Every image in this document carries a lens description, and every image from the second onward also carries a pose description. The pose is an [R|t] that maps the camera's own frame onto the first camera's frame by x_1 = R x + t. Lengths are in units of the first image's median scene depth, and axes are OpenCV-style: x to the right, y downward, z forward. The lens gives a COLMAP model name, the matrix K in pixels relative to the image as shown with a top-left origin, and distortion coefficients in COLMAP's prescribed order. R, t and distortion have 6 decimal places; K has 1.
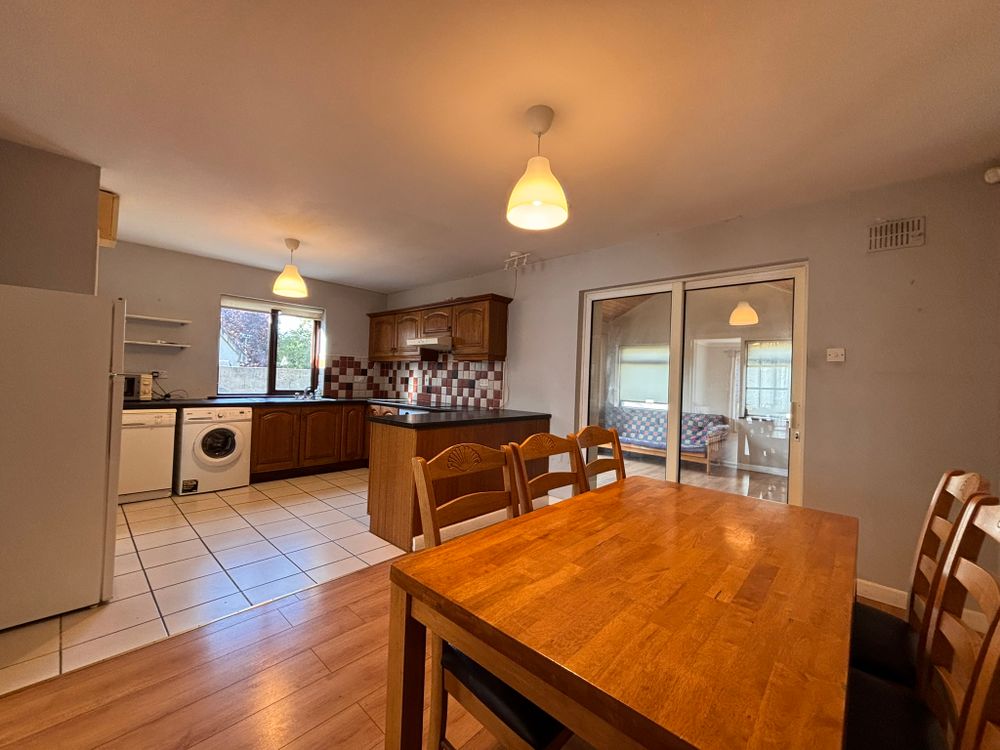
lens RADIAL K [[402.2, 0, 503.8], [0, 402.2, 377.5], [0, 0, 1]] dist [-0.000726, -0.000449]
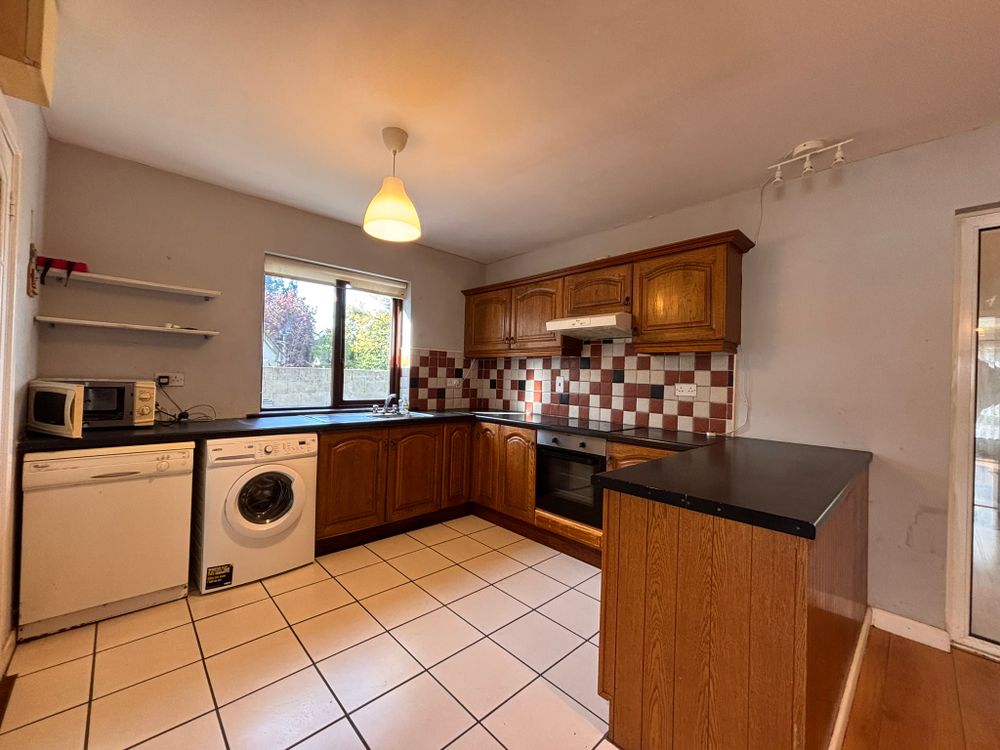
lens RADIAL K [[402.2, 0, 503.8], [0, 402.2, 377.5], [0, 0, 1]] dist [-0.000726, -0.000449]
pose [[0.997790, -0.005557, -0.066212, -0.261566], [0.005848, 0.999974, 0.004208, -0.009363], [0.066187, -0.004586, 0.997797, 0.354752]]
